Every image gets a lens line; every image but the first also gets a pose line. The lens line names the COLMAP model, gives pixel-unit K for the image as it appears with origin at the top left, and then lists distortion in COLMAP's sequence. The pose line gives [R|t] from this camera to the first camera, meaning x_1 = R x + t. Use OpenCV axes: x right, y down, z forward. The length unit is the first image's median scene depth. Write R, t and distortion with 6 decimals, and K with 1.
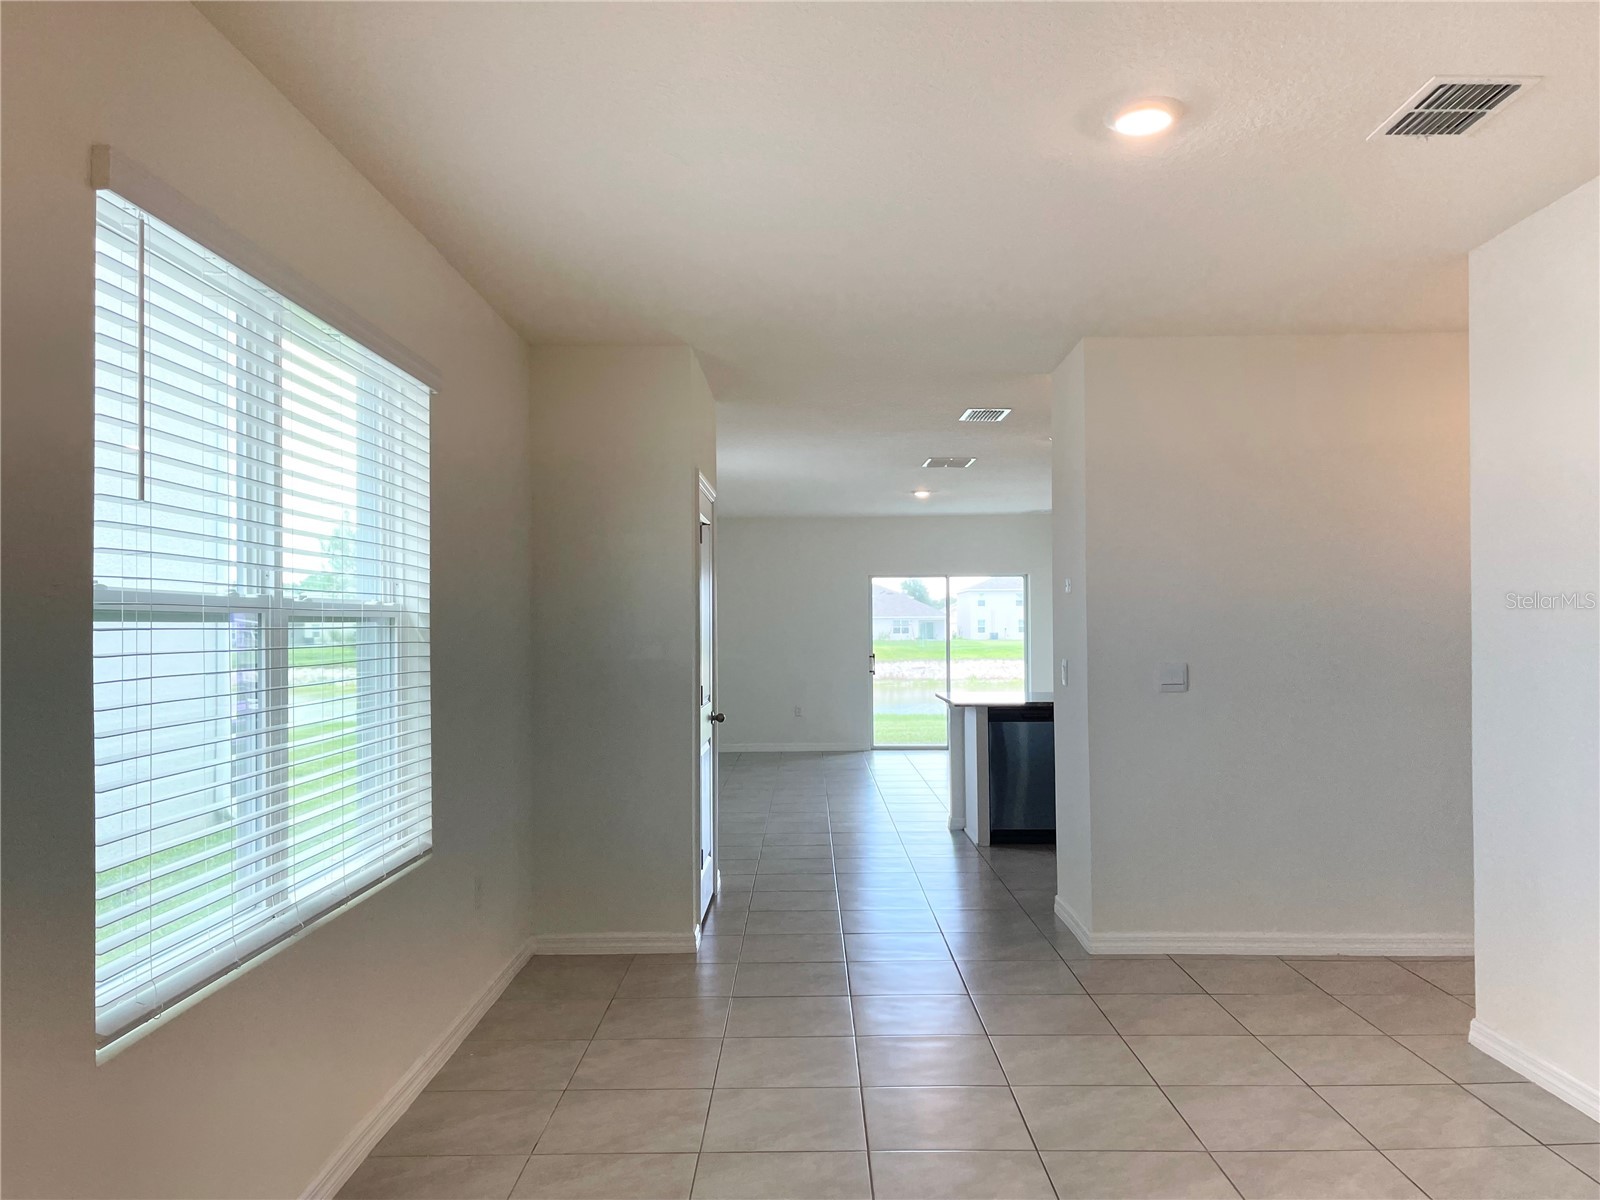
lens RADIAL K [[1168.5, 0, 800.0], [0, 1168.5, 600.0], [0, 0, 1]] dist [0.000237, 0.000101]
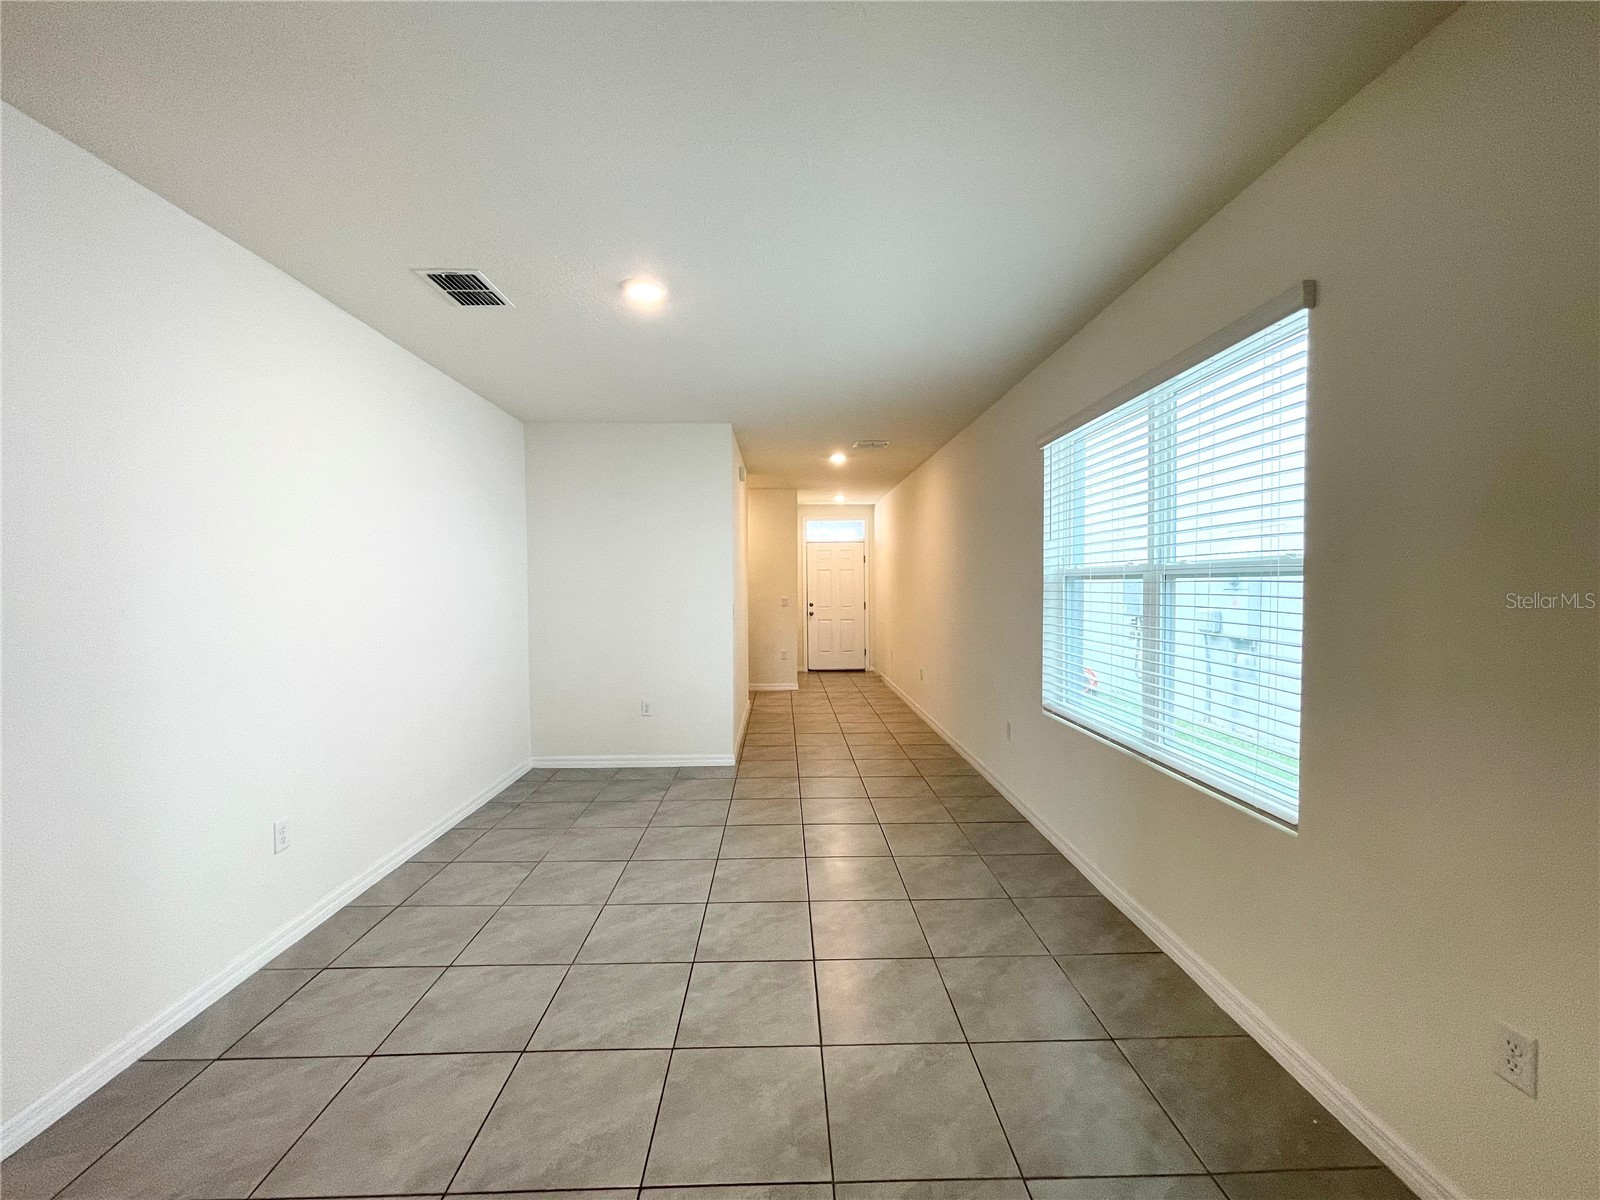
lens RADIAL K [[645.6, 0, 797.4], [0, 645.6, 602.6], [0, 0, 1]] dist [-0.001209, 0.000062]
pose [[-0.999552, 0.015004, -0.025898, 0.090792], [0.014766, 0.999847, 0.009363, 0.033811], [0.026035, 0.008976, -0.999621, 1.747777]]
